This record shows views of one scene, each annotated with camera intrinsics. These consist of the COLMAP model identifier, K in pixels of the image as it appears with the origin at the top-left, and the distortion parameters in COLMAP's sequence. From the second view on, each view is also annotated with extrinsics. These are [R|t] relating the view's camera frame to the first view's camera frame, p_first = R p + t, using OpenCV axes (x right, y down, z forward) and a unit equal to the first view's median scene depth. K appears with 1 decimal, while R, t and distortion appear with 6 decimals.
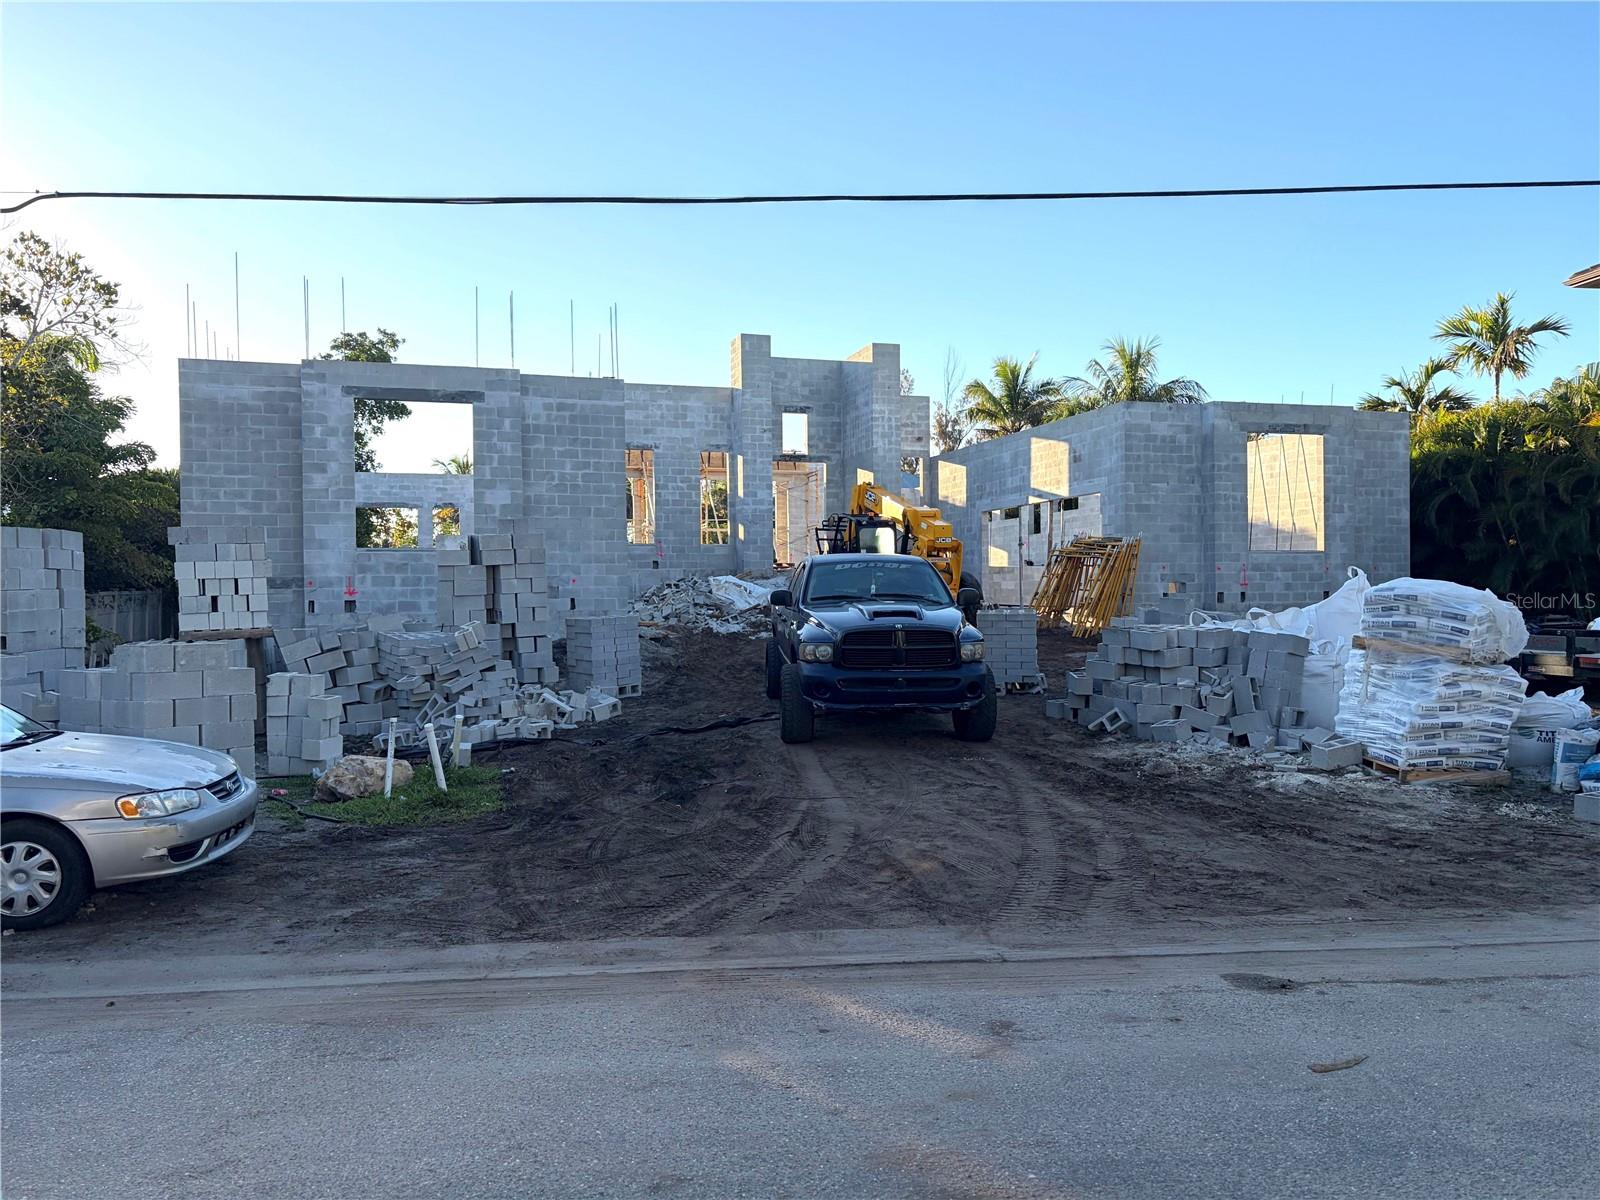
lens RADIAL K [[1192.2, 0, 800.0], [0, 1192.2, 600.0], [0, 0, 1]] dist [0.045609, -0.004432]
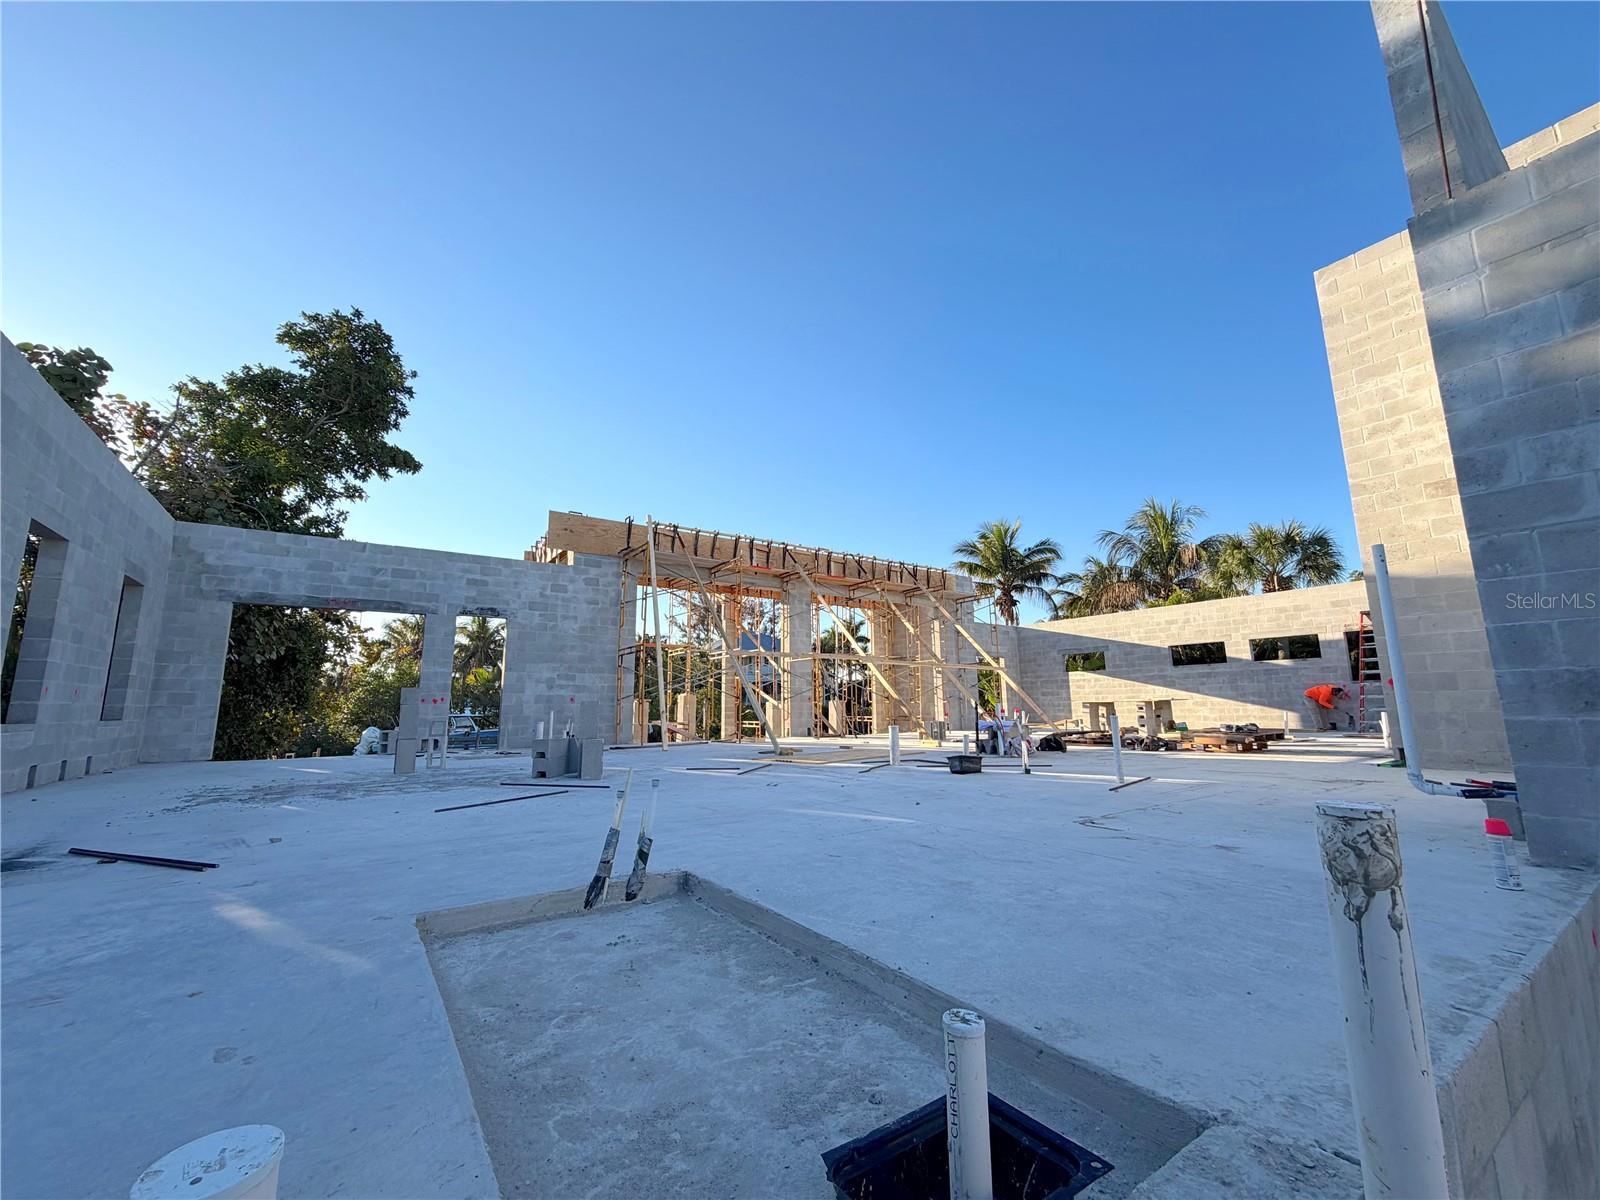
lens RADIAL K [[635.4, 0, 793.6], [0, 635.4, 601.8], [0, 0, 1]] dist [0.001217, -0.000148]
pose [[0.960962, 0.045259, 0.272952, -0.401417], [0.002720, 0.984937, -0.172891, -0.055297], [-0.276666, 0.166884, 0.946365, 1.151127]]
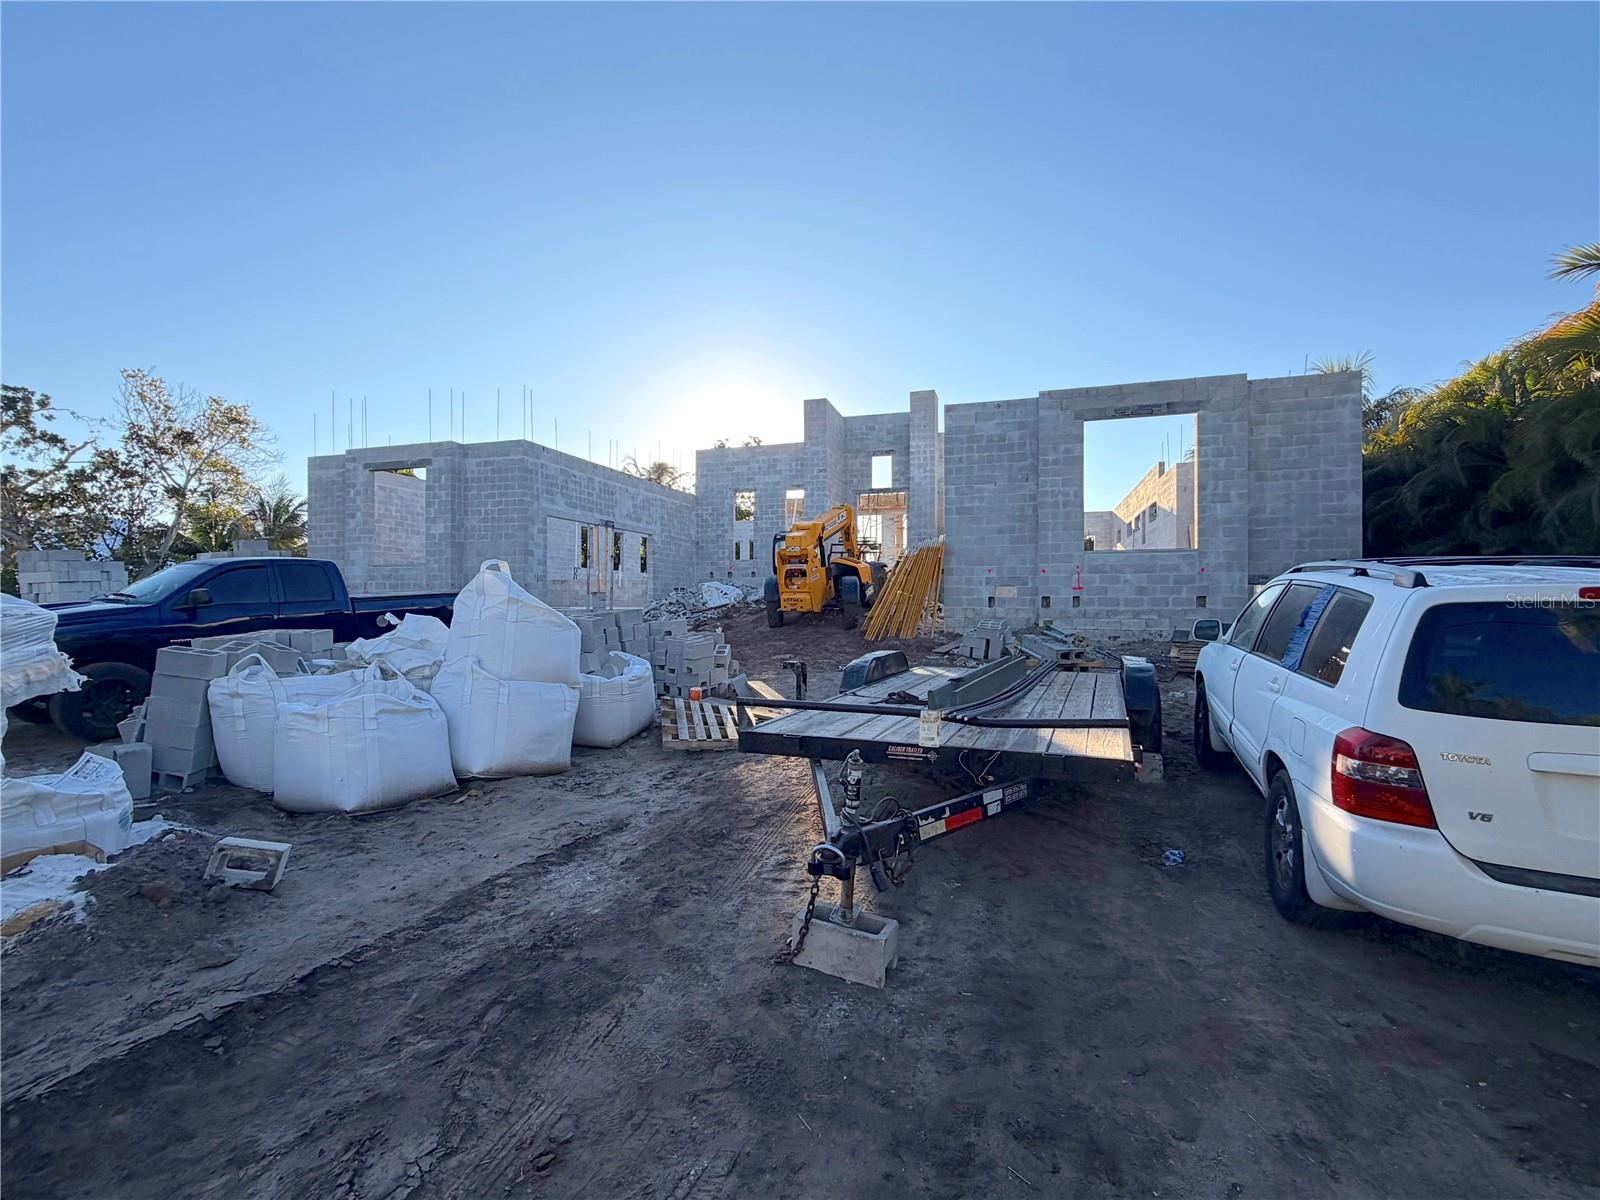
lens RADIAL K [[722.8, 0, 800.0], [0, 722.8, 600.0], [0, 0, 1]] dist [0.006531, -0.000290]
pose [[0.818126, 0.008849, -0.574971, 0.512441], [-0.009127, 0.999955, 0.002402, -0.003374], [0.574967, 0.003282, 0.818170, 0.429765]]
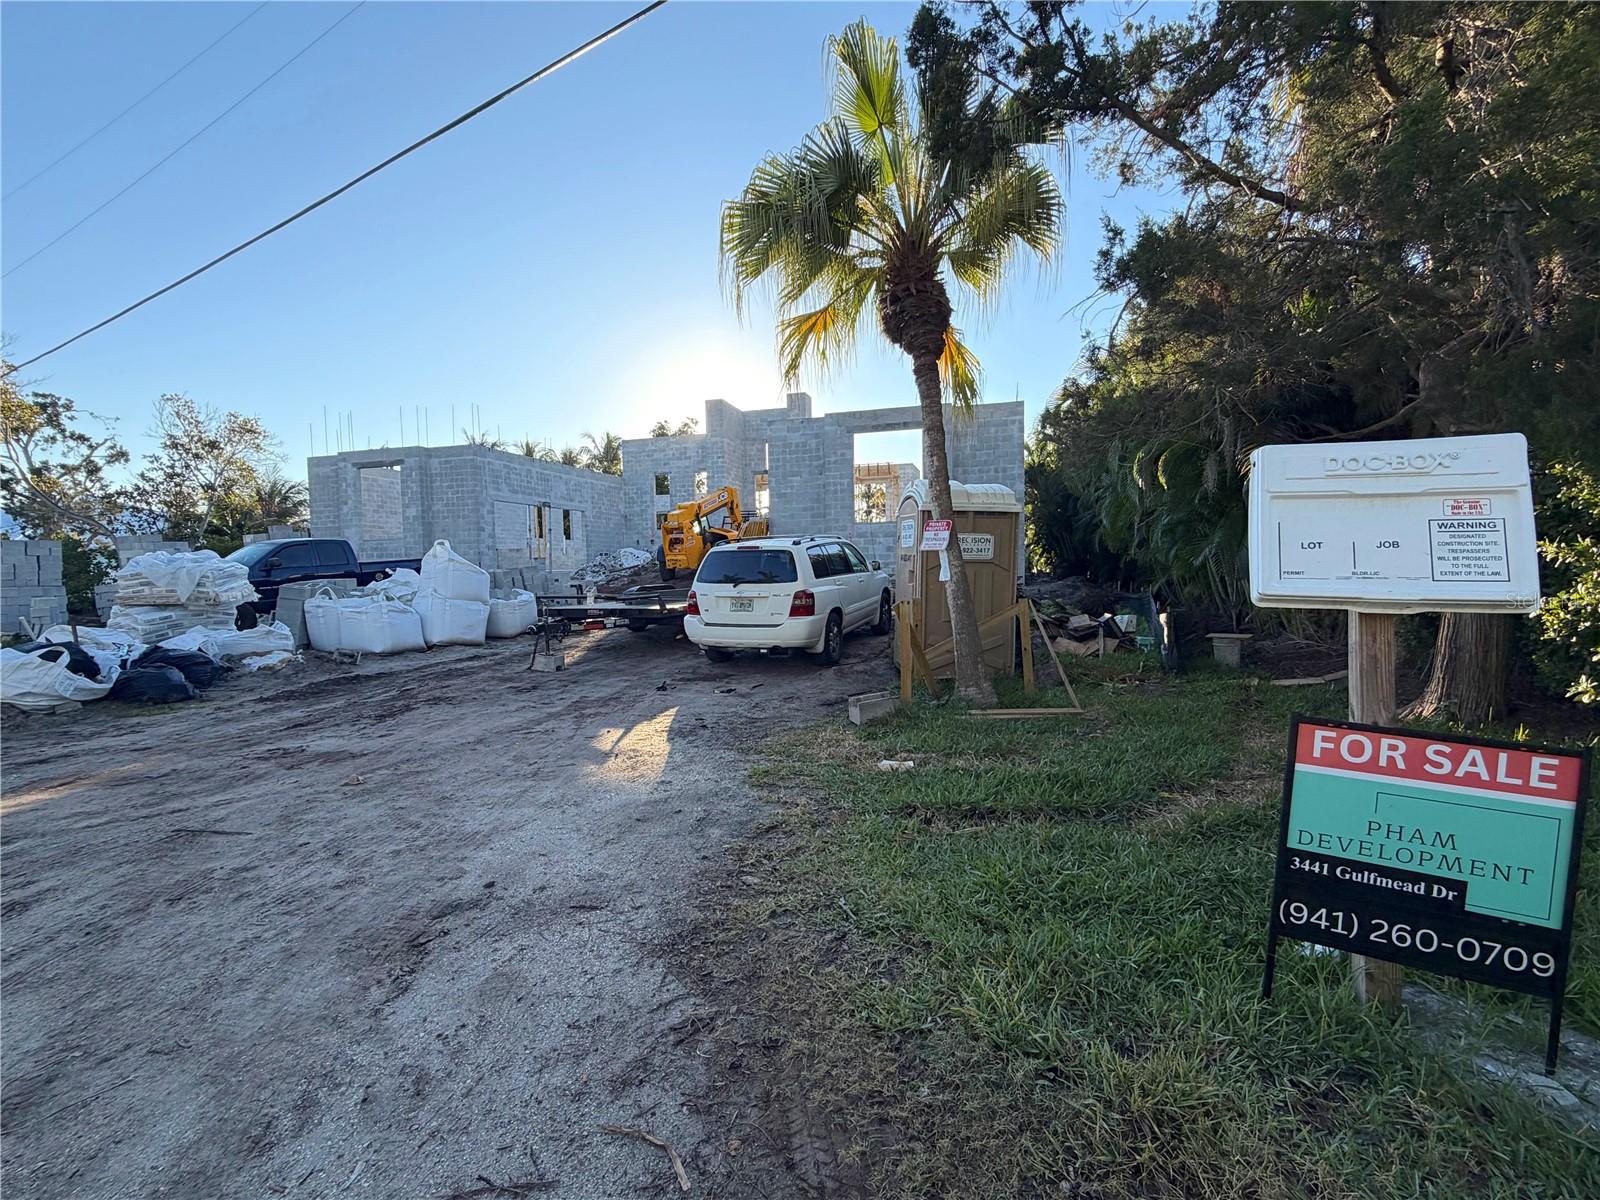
lens RADIAL K [[722.8, 0, 800.0], [0, 722.8, 600.0], [0, 0, 1]] dist [0.006531, -0.000290]
pose [[0.832301, 0.020708, -0.553936, 0.773070], [0.010142, 0.998566, 0.052568, 0.002208], [0.554231, -0.049370, 0.830898, 0.289929]]
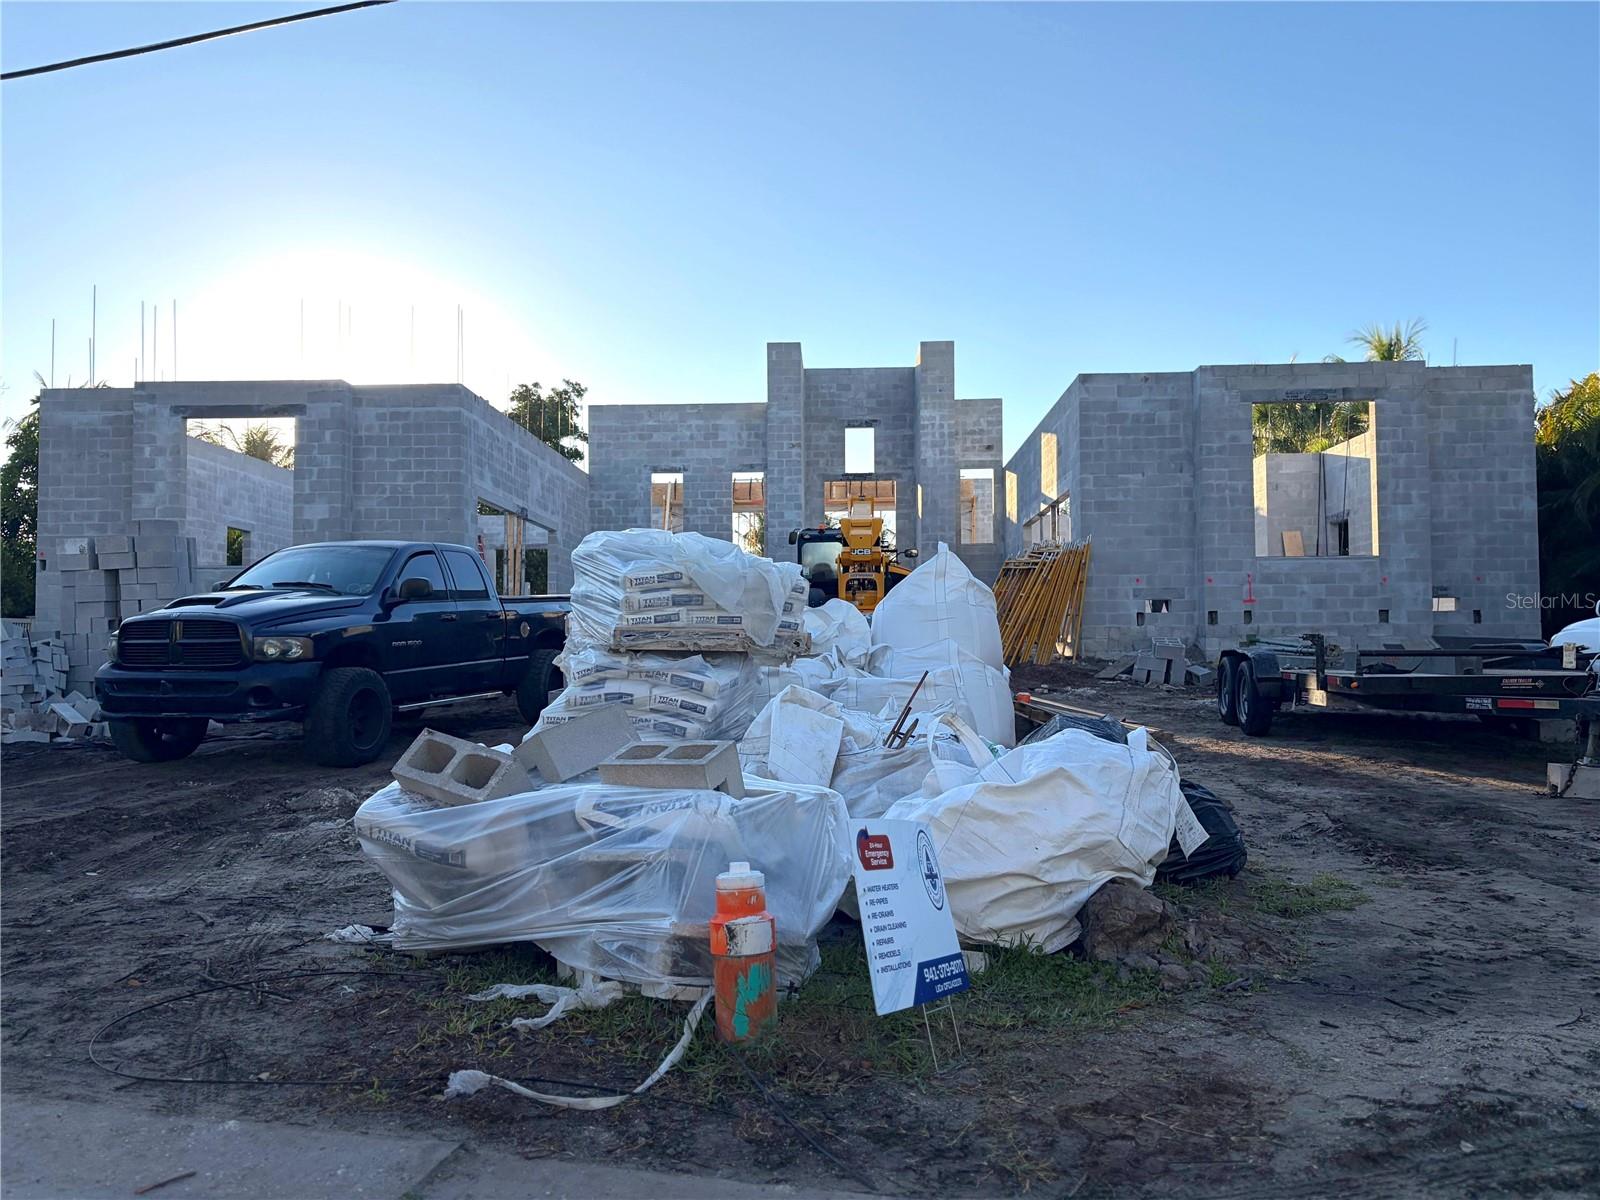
lens RADIAL K [[1199.1, 0, 804.7], [0, 1199.1, 606.4], [0, 0, 1]] dist [0.037984, -0.004052]
pose [[0.940537, -0.009979, -0.339546, 0.364003], [-0.004165, 0.999154, -0.040902, 0.023022], [0.339667, 0.039884, 0.939700, 0.183135]]
